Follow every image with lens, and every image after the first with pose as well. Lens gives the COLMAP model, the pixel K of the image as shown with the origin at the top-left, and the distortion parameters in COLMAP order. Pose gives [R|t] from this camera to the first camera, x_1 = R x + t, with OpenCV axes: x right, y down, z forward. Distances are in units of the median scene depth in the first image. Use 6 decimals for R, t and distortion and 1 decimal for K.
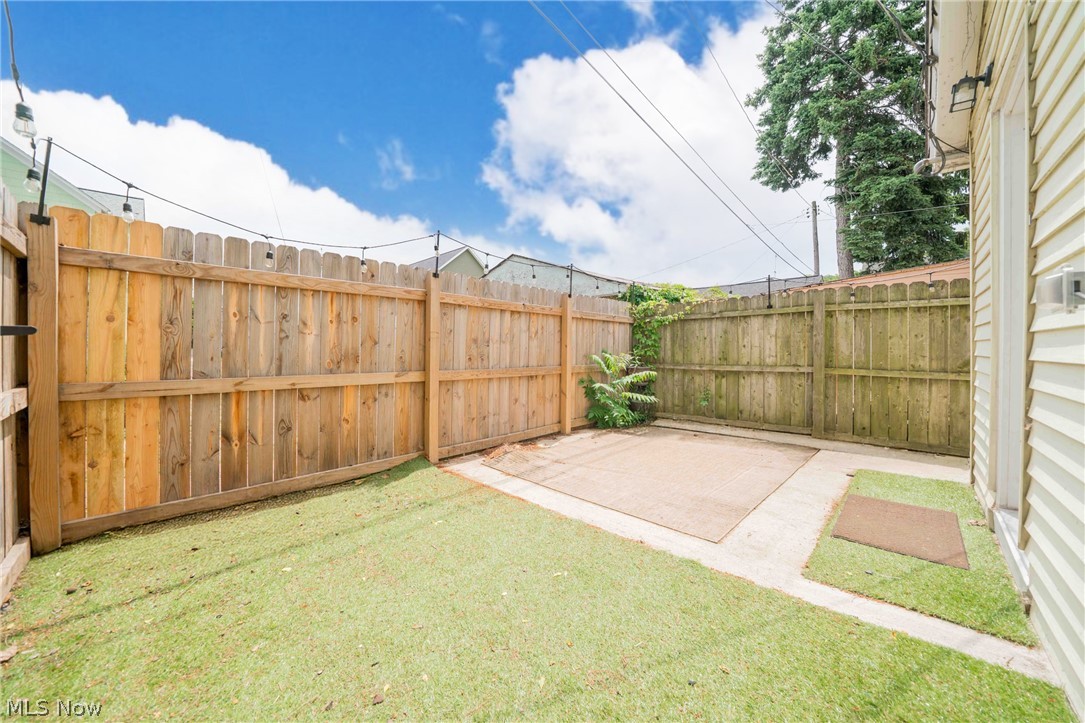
lens RADIAL K [[392.2, 0, 534.9], [0, 392.2, 347.7], [0, 0, 1]] dist [-0.024754, -0.000035]
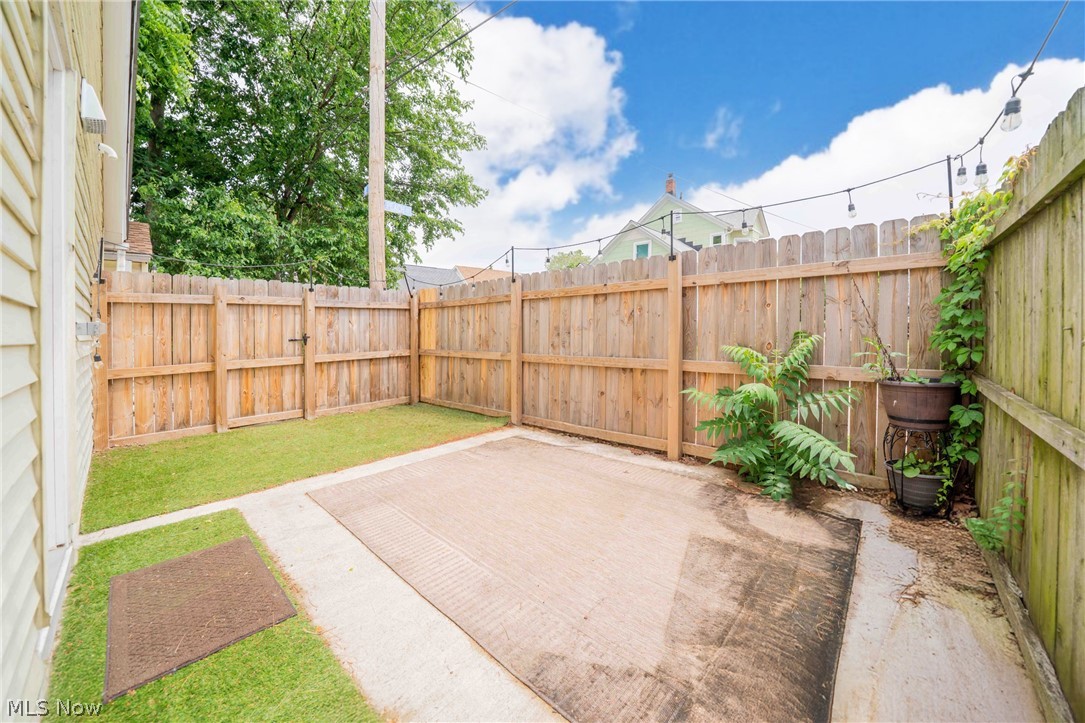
lens RADIAL K [[392.2, 0, 534.9], [0, 392.2, 347.7], [0, 0, 1]] dist [-0.024754, -0.000035]
pose [[0.027114, 0.044483, -0.998642, 0.878483], [0.023402, 0.998707, 0.045121, -0.015142], [0.999358, -0.024594, 0.026038, 0.862524]]
